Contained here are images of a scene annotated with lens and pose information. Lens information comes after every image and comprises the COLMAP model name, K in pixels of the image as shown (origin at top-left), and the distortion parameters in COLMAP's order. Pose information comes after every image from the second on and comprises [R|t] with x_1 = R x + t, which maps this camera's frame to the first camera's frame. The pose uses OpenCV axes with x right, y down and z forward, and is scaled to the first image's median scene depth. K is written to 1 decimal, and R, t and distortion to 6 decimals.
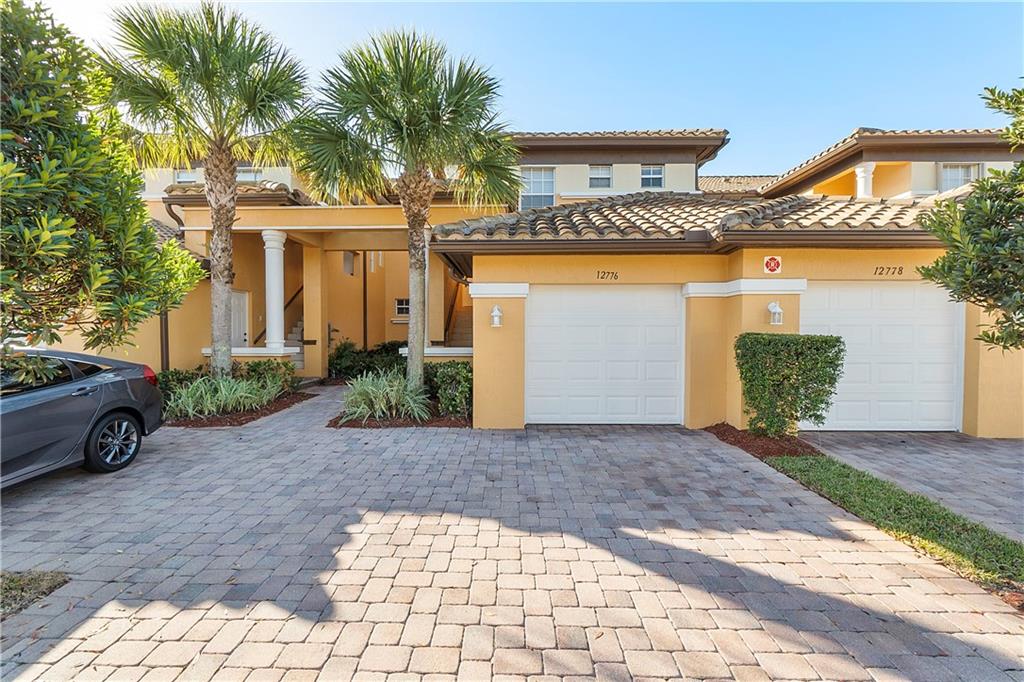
lens RADIAL K [[445.2, 0, 505.0], [0, 445.2, 339.2], [0, 0, 1]] dist [-0.004175, 0.001137]
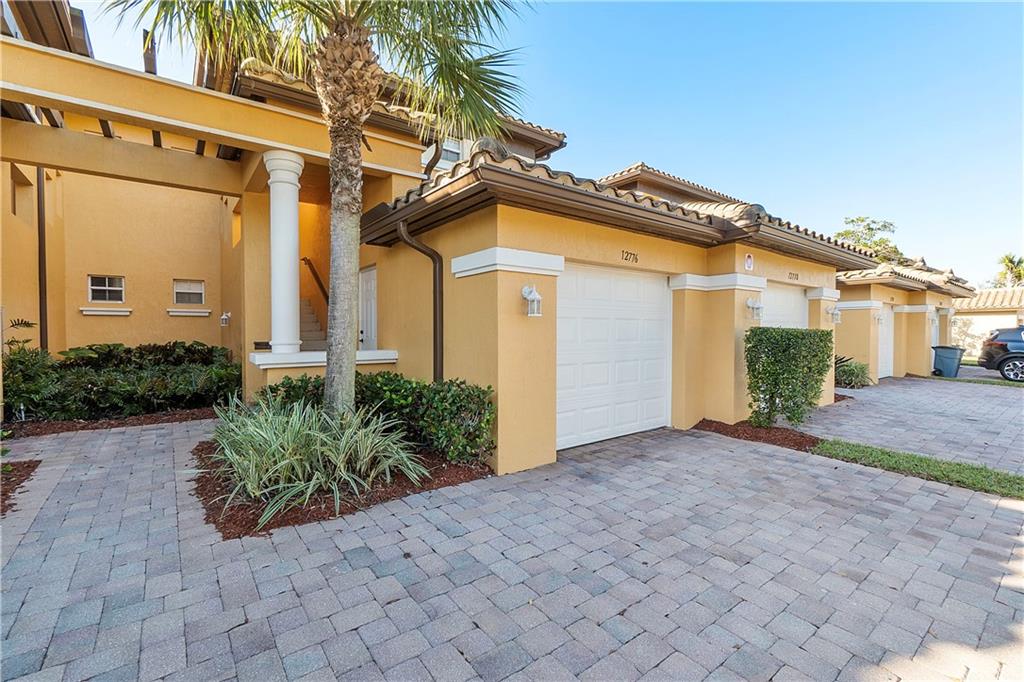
lens RADIAL K [[445.2, 0, 513.1], [0, 445.2, 339.9], [0, 0, 1]] dist [-0.004175, 0.001137]
pose [[0.791666, -0.012668, 0.610823, -0.460174], [0.011622, 0.999916, 0.005674, 0.003280], [-0.610844, 0.002607, 0.791747, 0.502510]]
